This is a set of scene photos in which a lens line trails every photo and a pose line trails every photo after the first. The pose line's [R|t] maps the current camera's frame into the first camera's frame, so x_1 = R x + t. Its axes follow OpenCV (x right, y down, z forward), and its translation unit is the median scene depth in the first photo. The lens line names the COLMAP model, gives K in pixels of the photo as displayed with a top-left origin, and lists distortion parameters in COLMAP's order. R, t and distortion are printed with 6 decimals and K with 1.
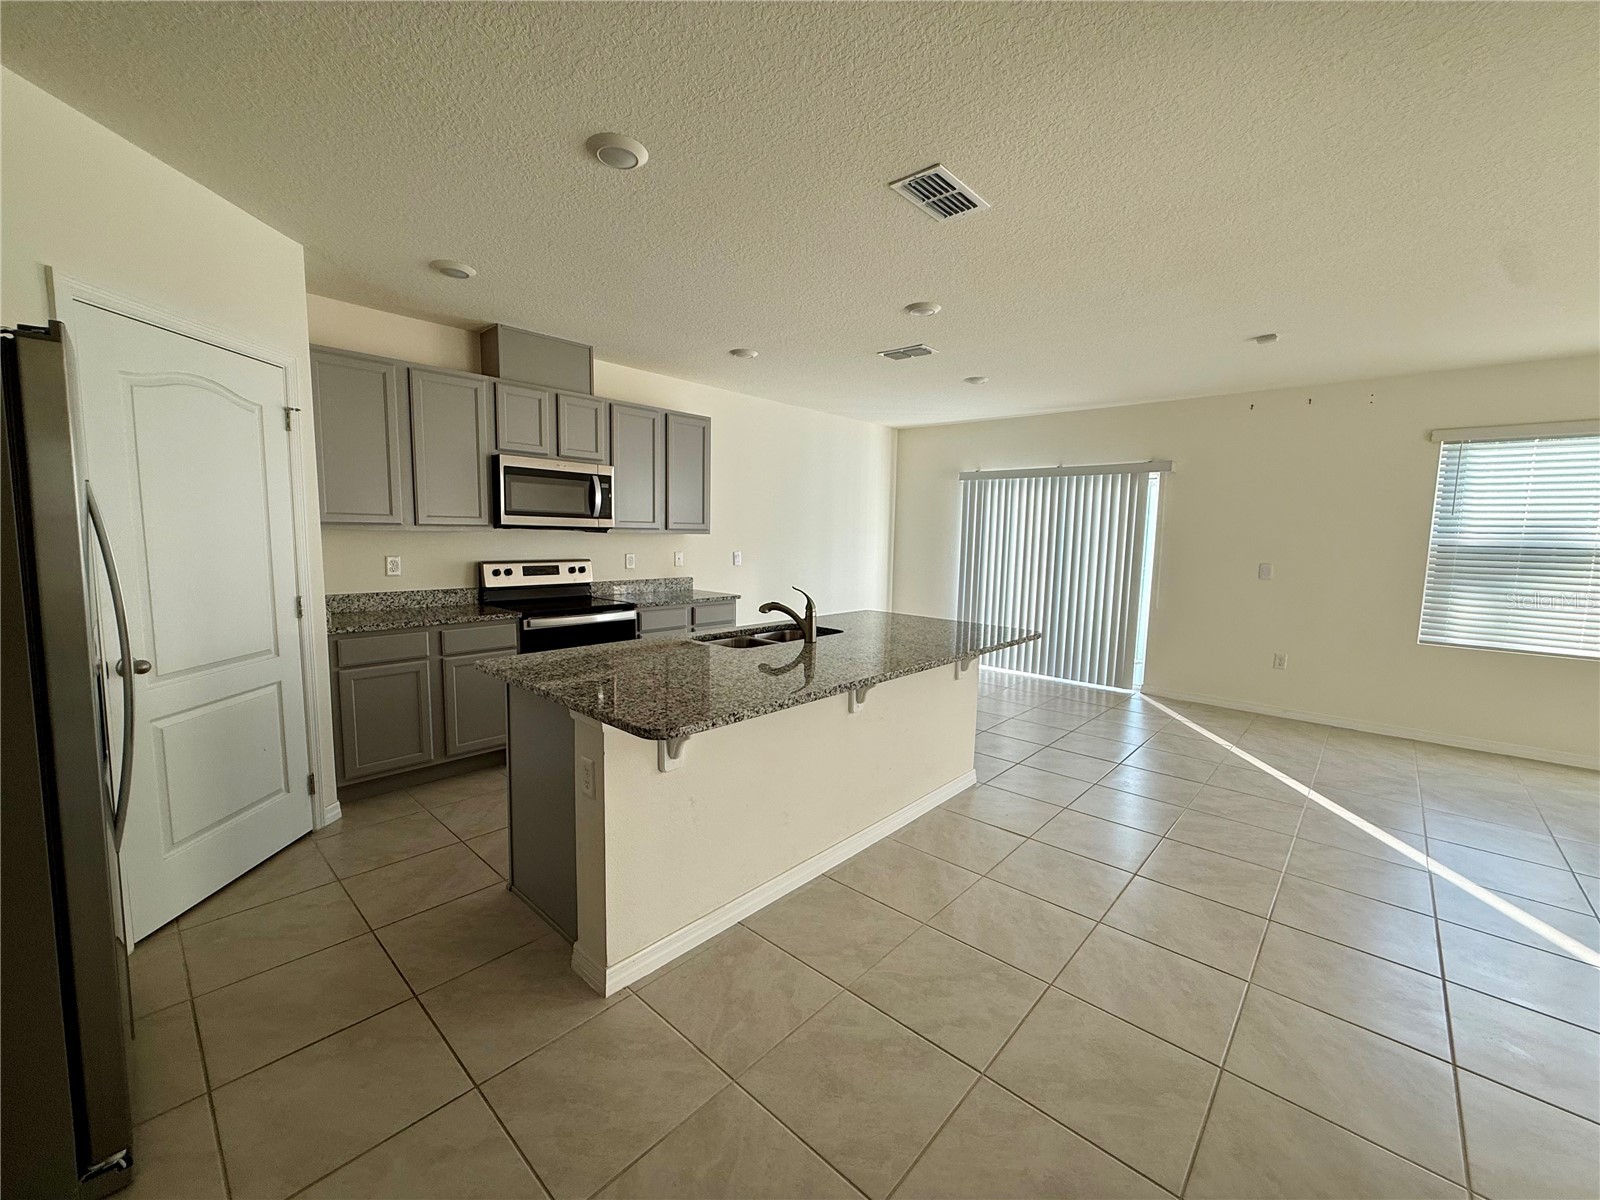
lens RADIAL K [[637.7, 0, 799.9], [0, 637.7, 595.5], [0, 0, 1]] dist [-0.000839, 0.000078]
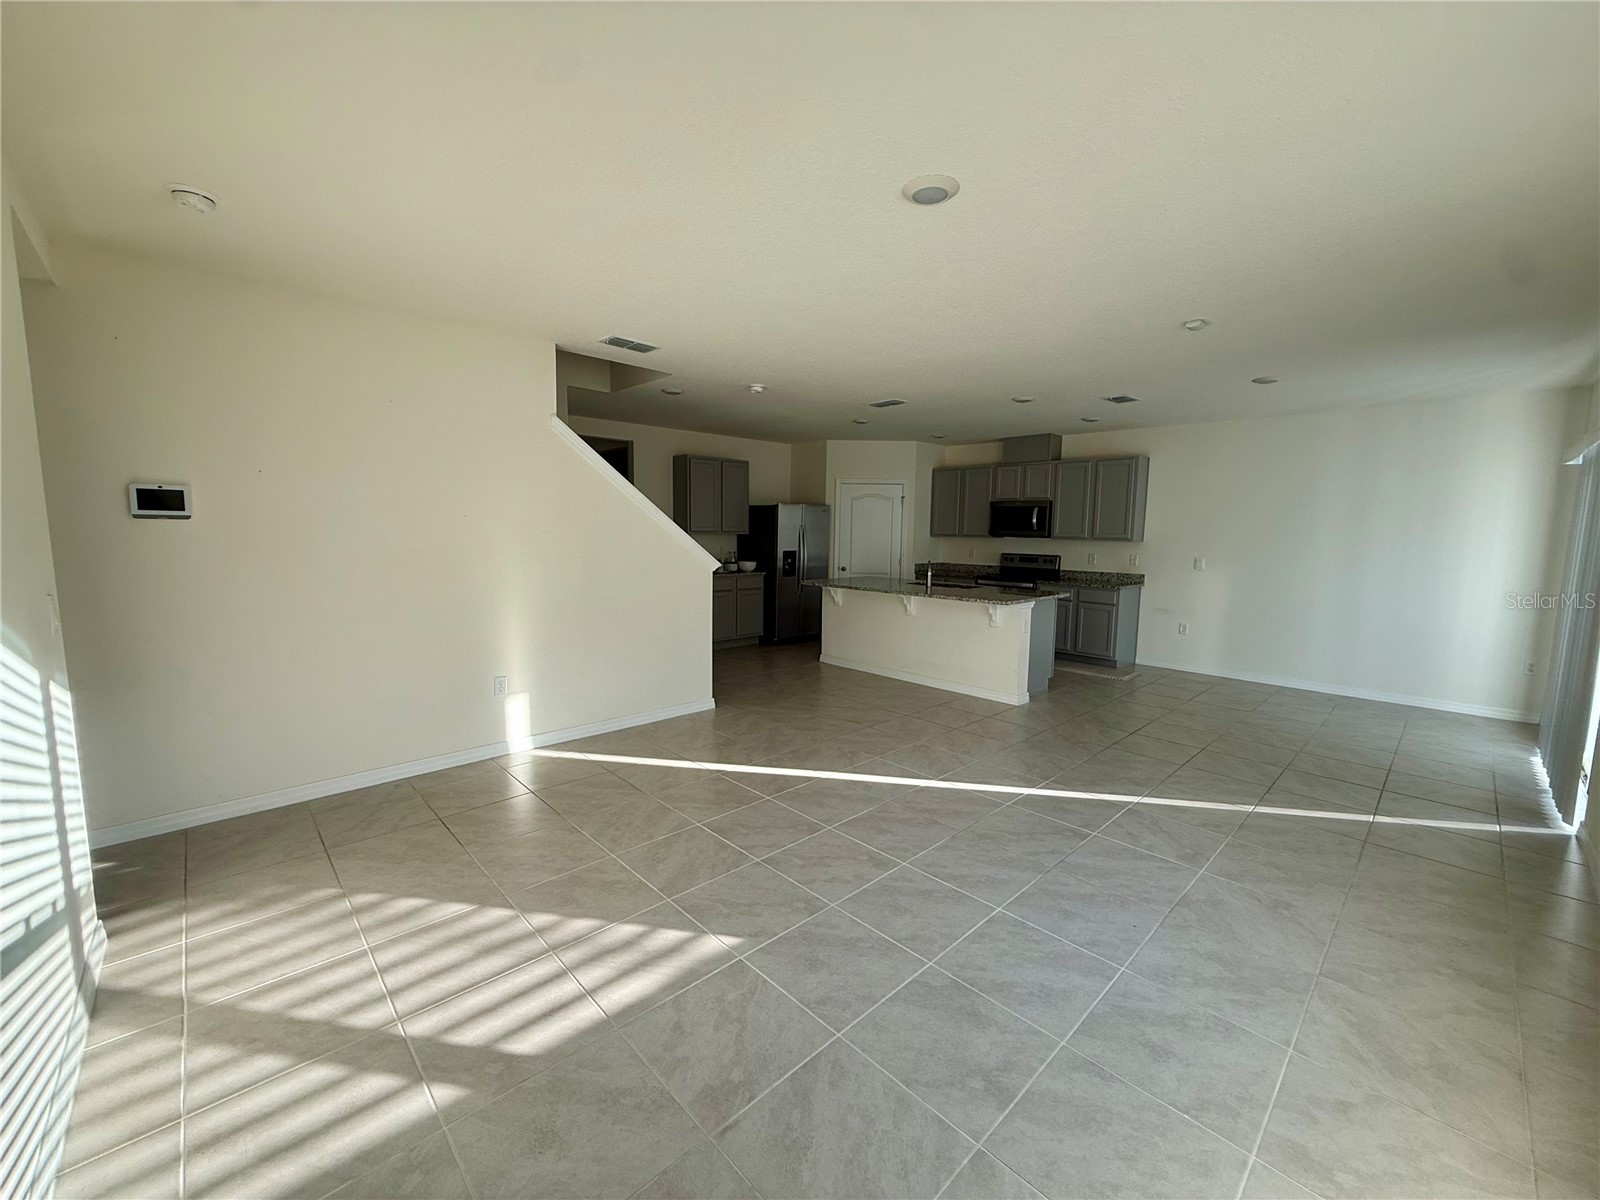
lens RADIAL K [[639.4, 0, 802.3], [0, 639.4, 600.1], [0, 0, 1]] dist [-0.002709, 0.000748]
pose [[-0.060194, 0.091969, -0.993941, 1.462036], [-0.118175, 0.988087, 0.098584, -0.029182], [0.991167, 0.123393, -0.048608, 0.458515]]
